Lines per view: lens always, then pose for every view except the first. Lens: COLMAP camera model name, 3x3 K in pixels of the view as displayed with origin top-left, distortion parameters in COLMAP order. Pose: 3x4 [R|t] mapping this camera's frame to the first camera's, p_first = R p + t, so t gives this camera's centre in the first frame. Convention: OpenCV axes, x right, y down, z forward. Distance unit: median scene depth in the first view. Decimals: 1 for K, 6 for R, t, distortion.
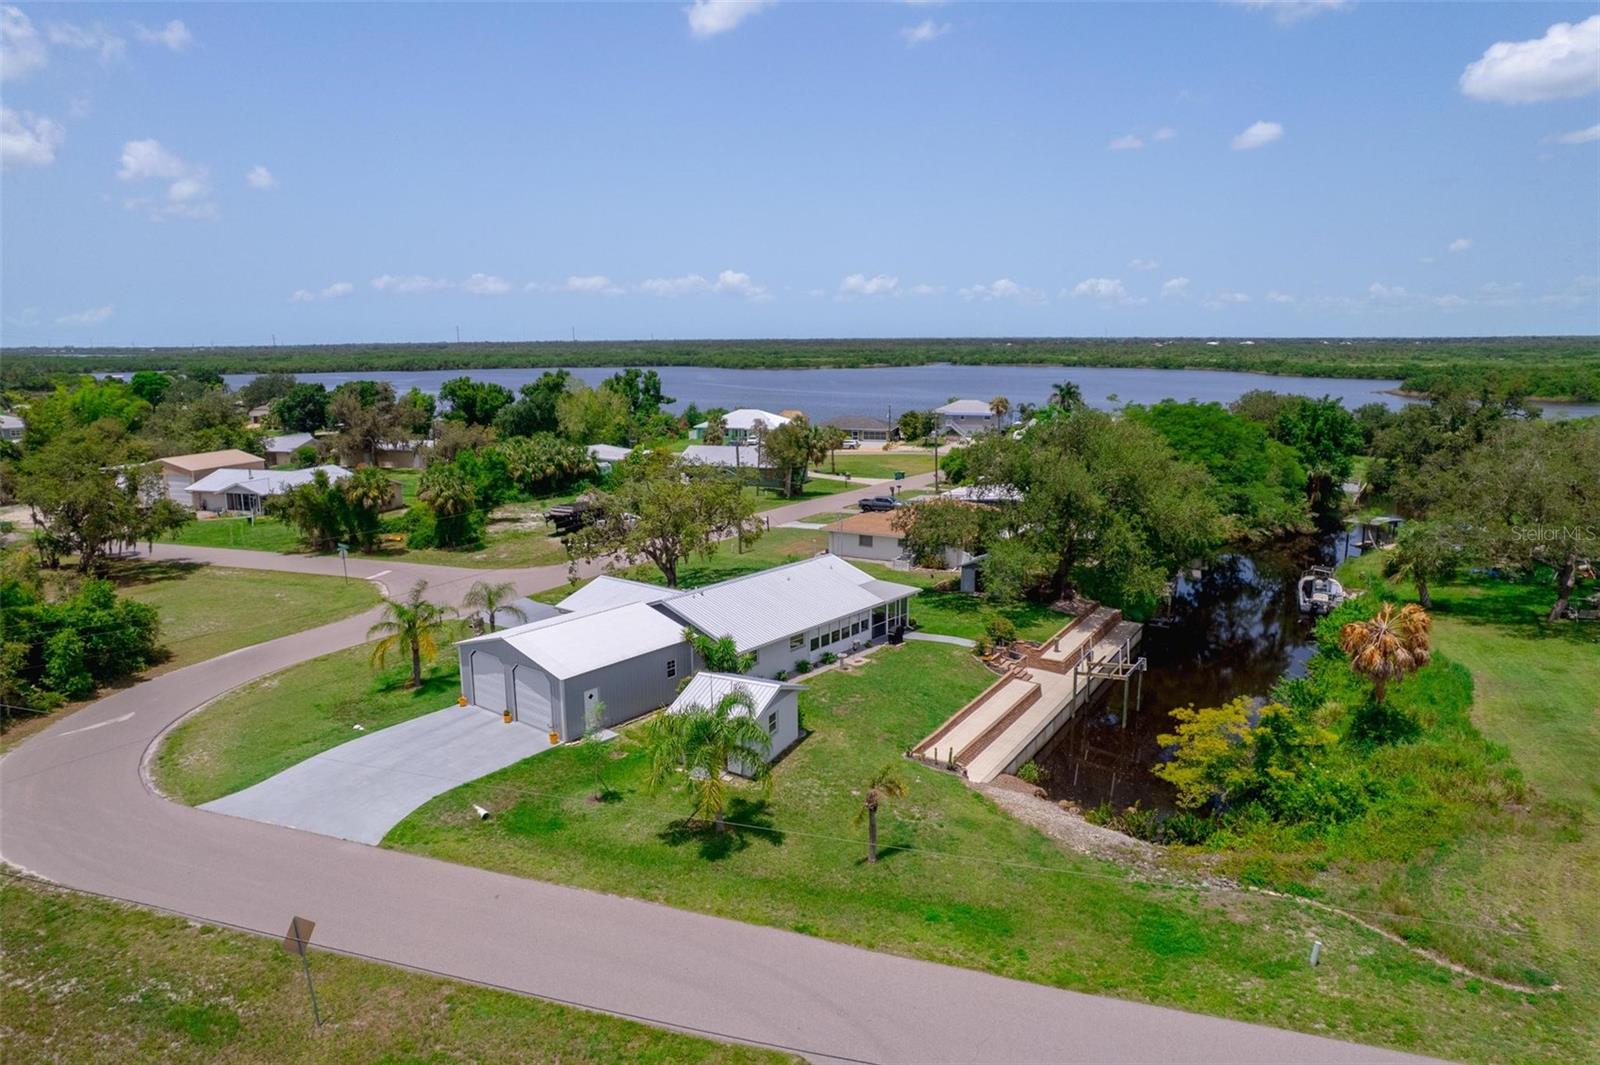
lens RADIAL K [[1027.2, 0, 798.0], [0, 1027.2, 542.0], [0, 0, 1]] dist [-0.065713, 0.070254]
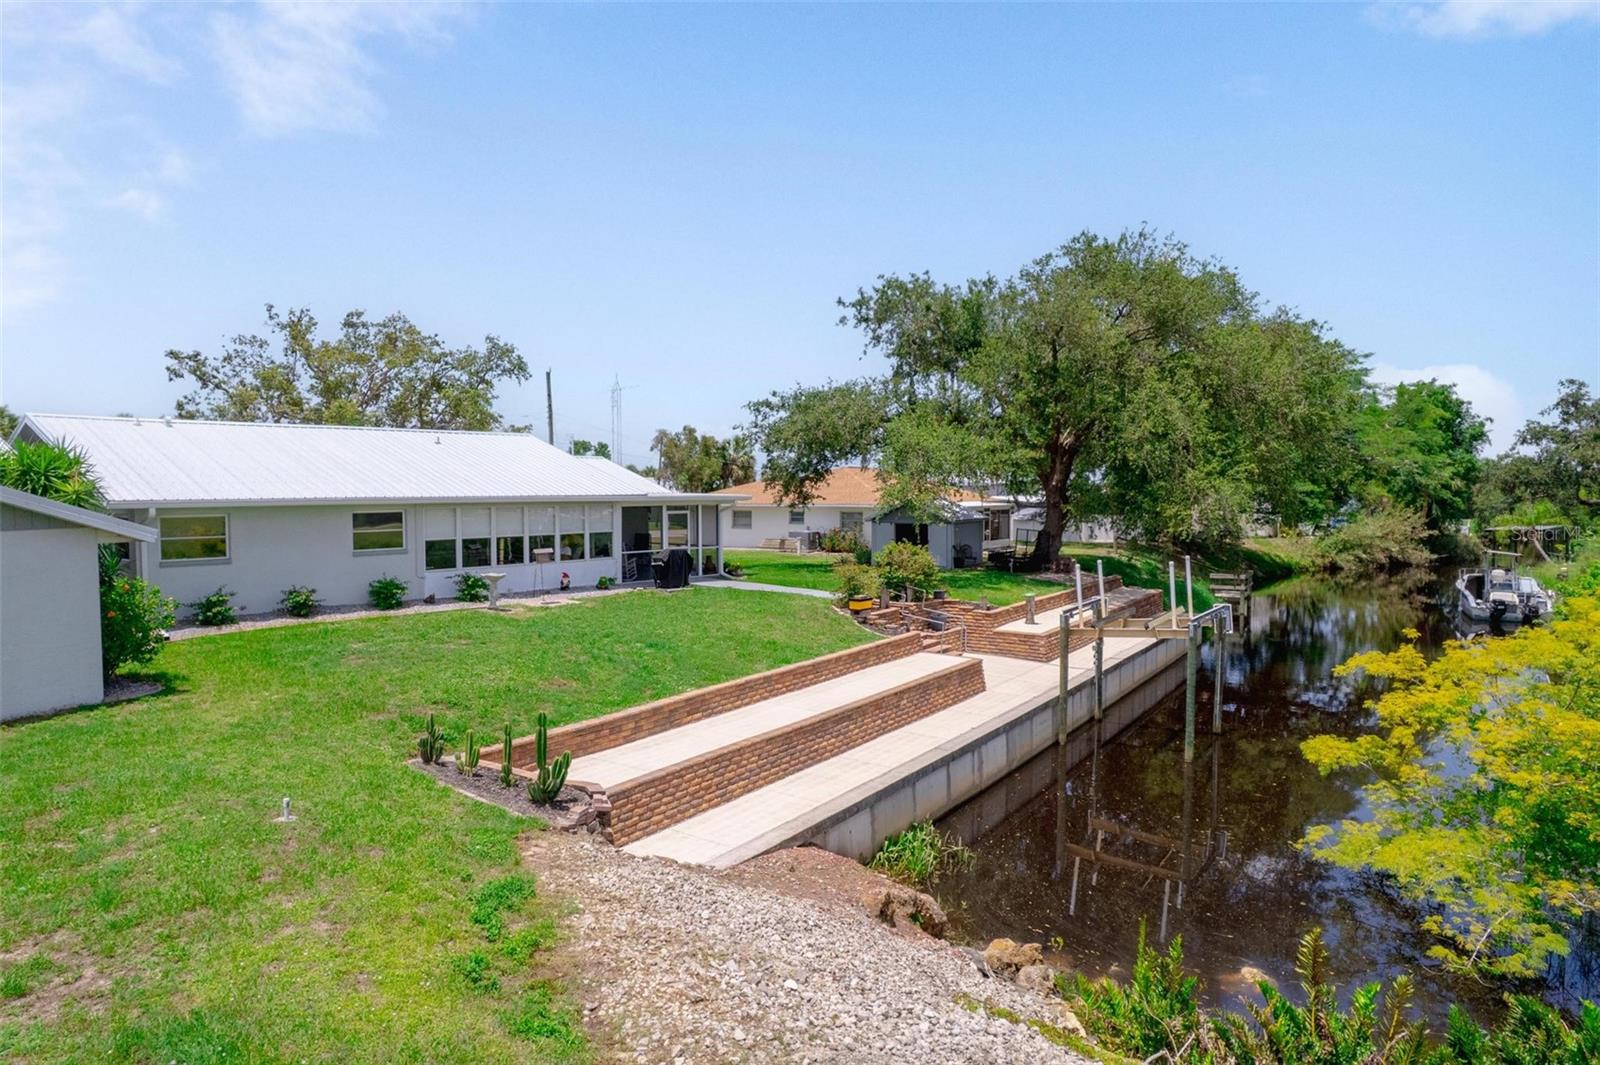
lens RADIAL K [[1027.2, 0, 798.0], [0, 1027.2, 542.0], [0, 0, 1]] dist [-0.065713, 0.070254]
pose [[0.999761, 0.004328, -0.021424, 0.201985], [-0.007340, 0.989751, -0.142612, 0.178804], [0.020587, 0.142736, 0.989547, 0.680841]]
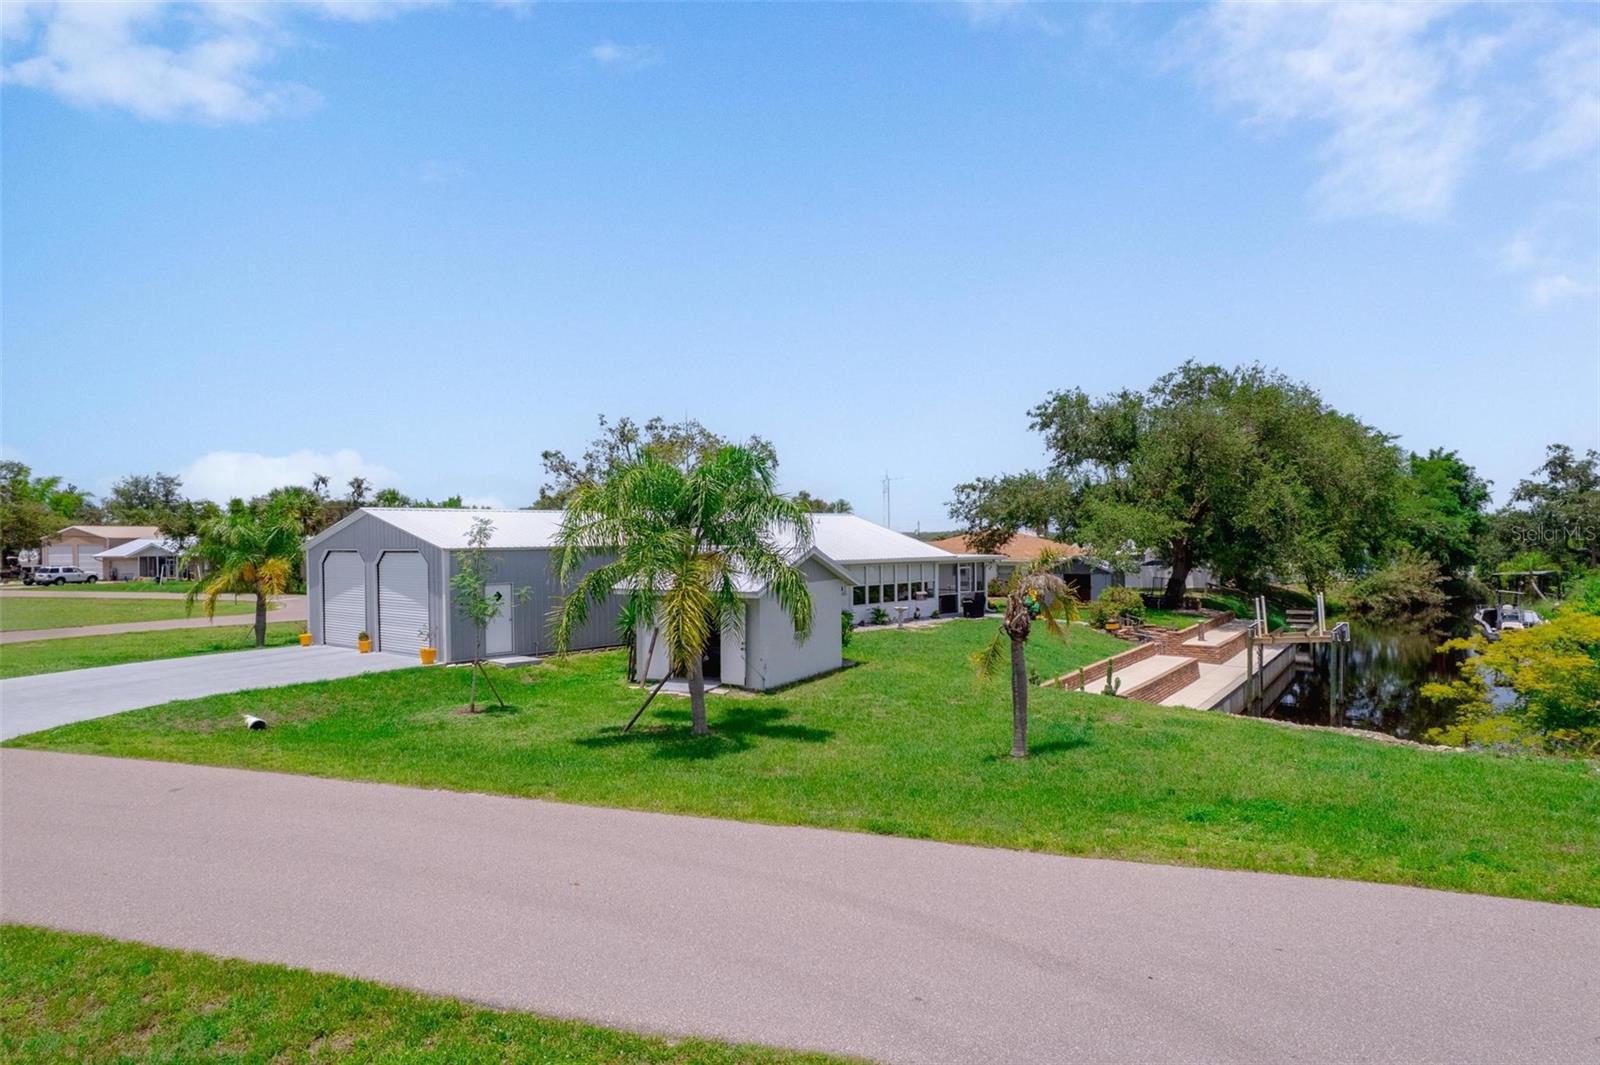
lens RADIAL K [[1036.1, 0, 803.7], [0, 1036.1, 558.8], [0, 0, 1]] dist [-0.074323, 0.084141]
pose [[0.999948, -0.004915, -0.008908, -0.016057], [0.003270, 0.984372, -0.176072, 0.226533], [0.009635, 0.176034, 0.984337, 0.383630]]
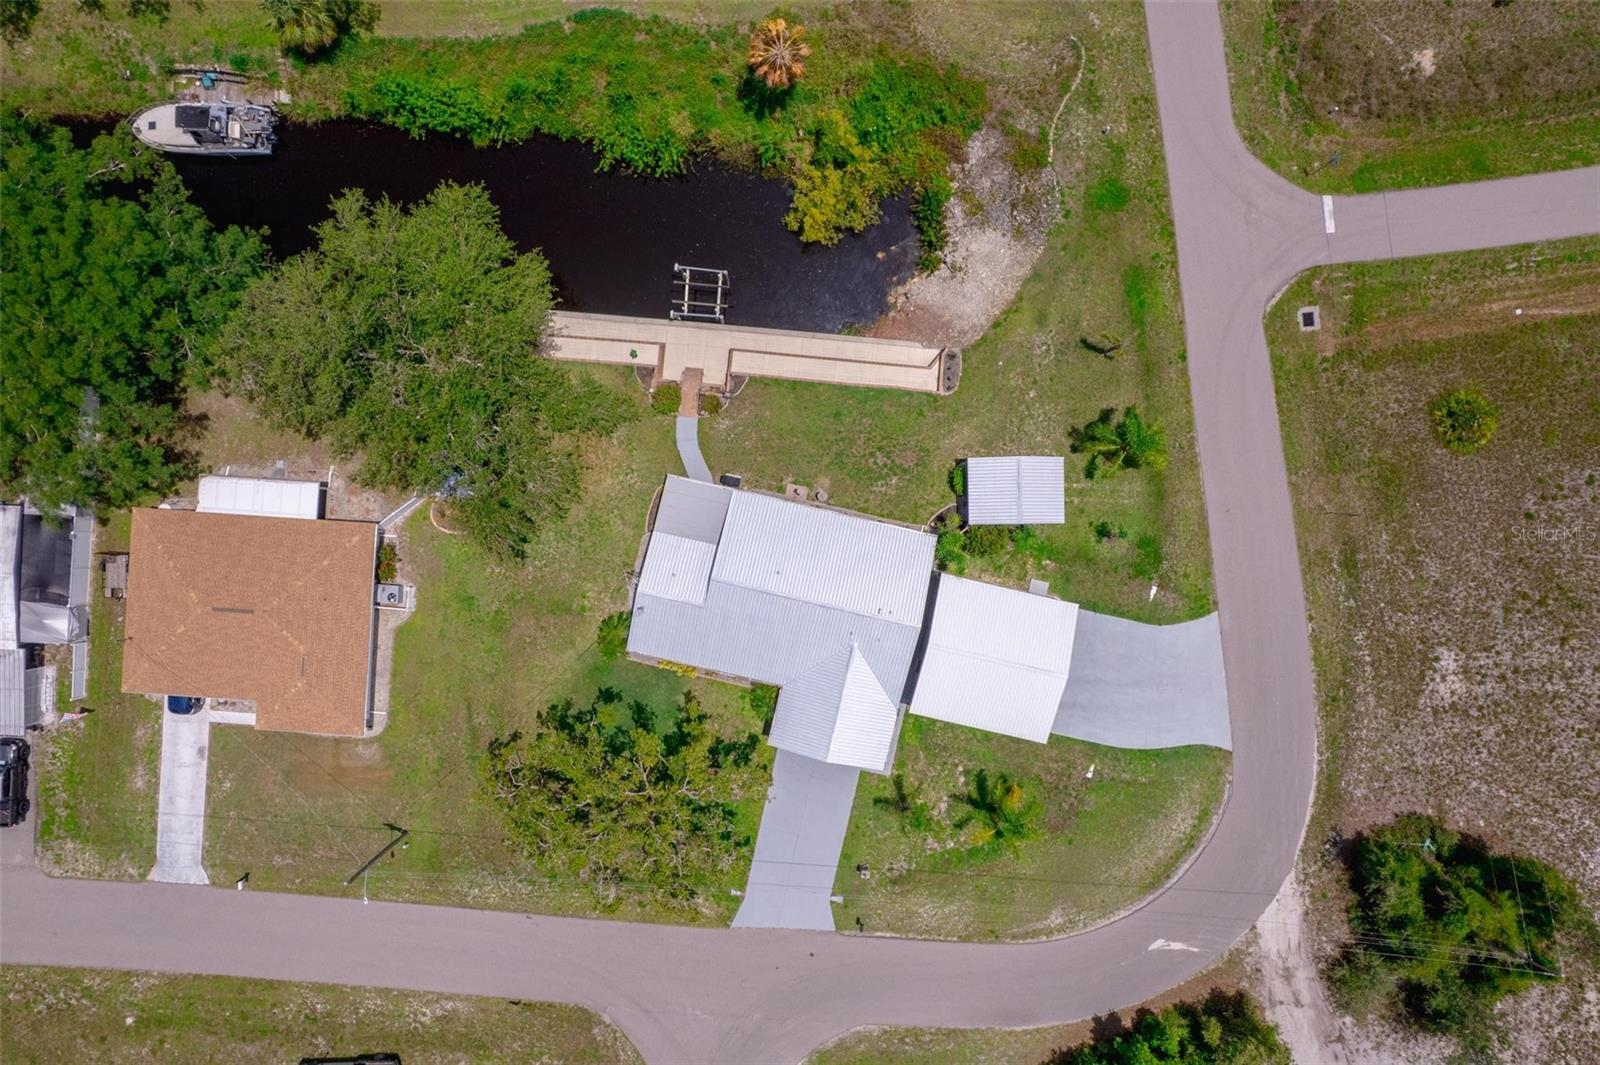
lens RADIAL K [[1027.2, 0, 798.0], [0, 1027.2, 542.0], [0, 0, 1]] dist [-0.065713, 0.070254]
pose [[-0.446824, -0.894567, -0.009917, 0.025557], [0.163521, -0.092565, 0.982188, -1.174443], [-0.879550, 0.437244, 0.187641, 0.956548]]
